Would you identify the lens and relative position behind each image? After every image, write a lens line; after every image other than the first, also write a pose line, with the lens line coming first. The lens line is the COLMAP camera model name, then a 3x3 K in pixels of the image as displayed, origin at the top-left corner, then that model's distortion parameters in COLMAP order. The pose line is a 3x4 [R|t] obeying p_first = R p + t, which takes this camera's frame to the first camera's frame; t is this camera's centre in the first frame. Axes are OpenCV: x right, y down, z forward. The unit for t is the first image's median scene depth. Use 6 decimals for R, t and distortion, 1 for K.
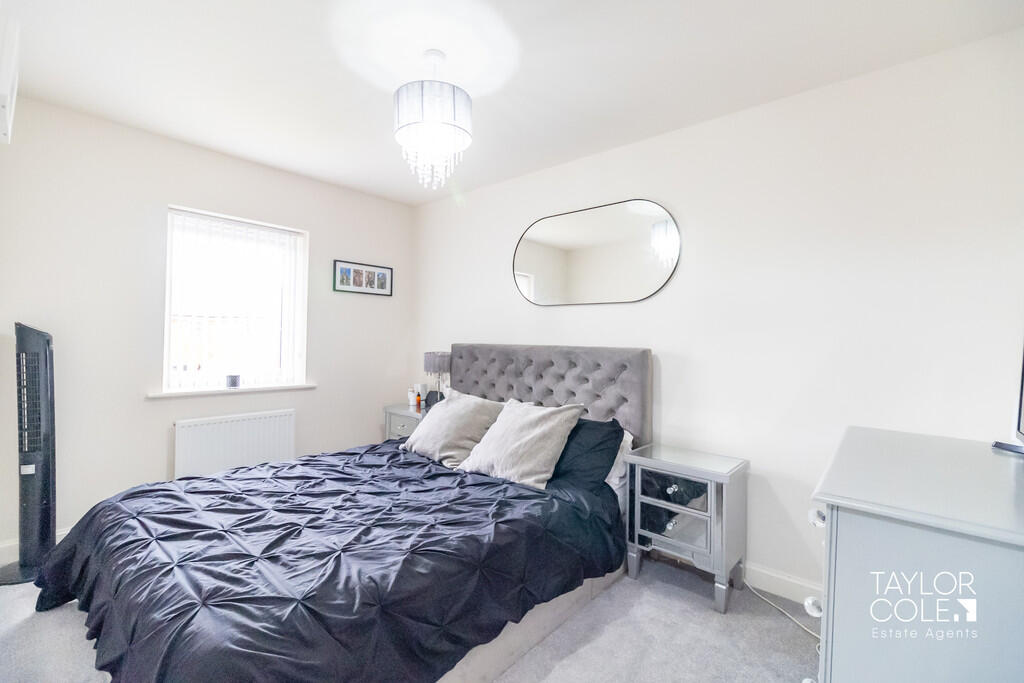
lens RADIAL K [[455.2, 0, 510.9], [0, 455.2, 335.8], [0, 0, 1]] dist [-0.000551, -0.000321]
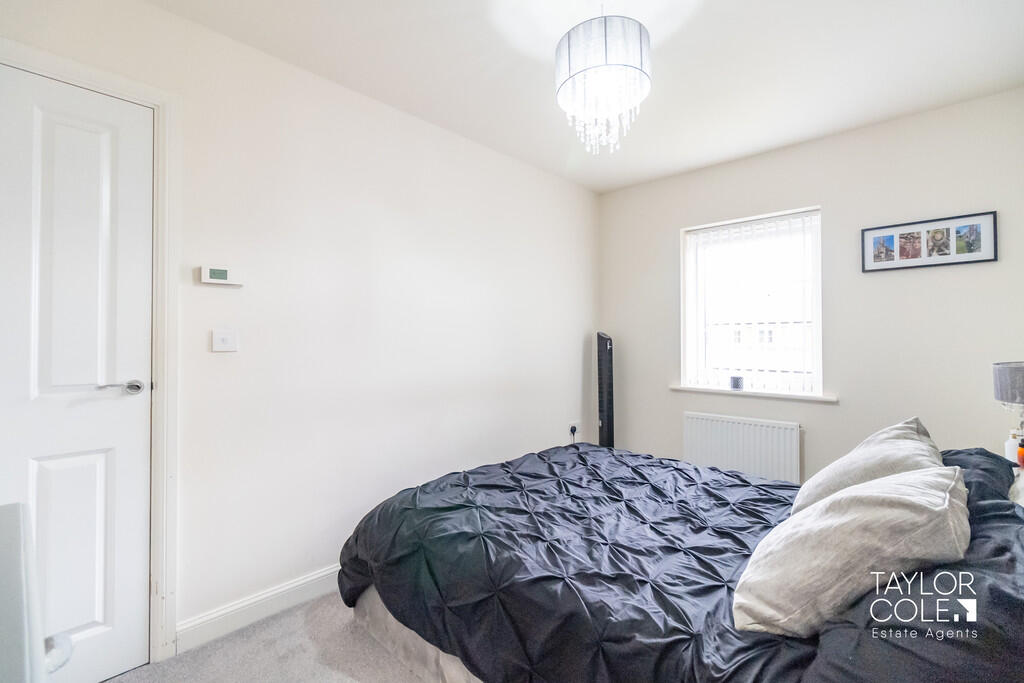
lens RADIAL K [[455.2, 0, 510.9], [0, 455.2, 335.8], [0, 0, 1]] dist [-0.000551, -0.000321]
pose [[-0.048305, -0.029023, -0.998411, 0.425262], [0.010003, 0.999514, -0.029539, 0.021053], [0.998783, -0.011414, -0.047991, 0.561024]]
